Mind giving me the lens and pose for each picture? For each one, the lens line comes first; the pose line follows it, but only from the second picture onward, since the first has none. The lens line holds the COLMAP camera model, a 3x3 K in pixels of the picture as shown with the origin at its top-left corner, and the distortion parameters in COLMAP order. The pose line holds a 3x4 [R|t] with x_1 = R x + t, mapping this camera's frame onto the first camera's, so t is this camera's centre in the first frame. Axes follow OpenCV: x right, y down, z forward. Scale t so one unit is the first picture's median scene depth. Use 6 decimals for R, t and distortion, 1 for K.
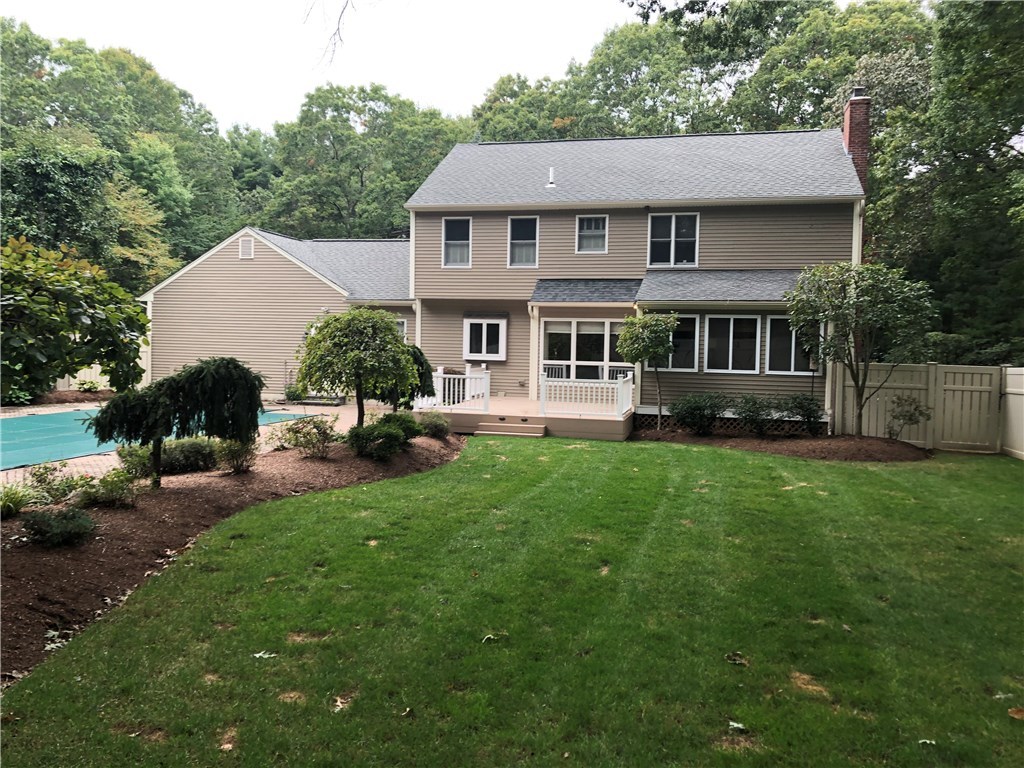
lens RADIAL K [[845.4, 0, 514.5], [0, 845.4, 378.3], [0, 0, 1]] dist [0.047124, -0.065544]
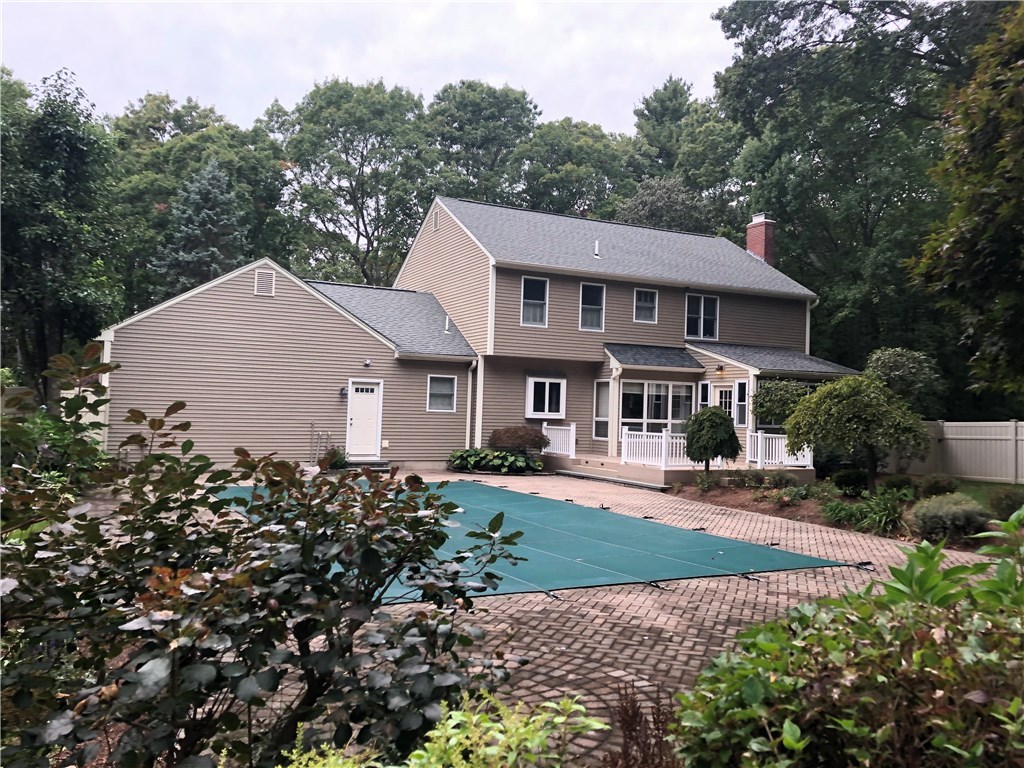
lens RADIAL K [[845.4, 0, 514.5], [0, 845.4, 378.3], [0, 0, 1]] dist [0.047124, -0.065544]
pose [[0.744995, 0.019991, 0.666771, -0.643150], [0.015790, 0.998742, -0.047586, -0.019076], [-0.666883, 0.045980, 0.743742, 0.231456]]
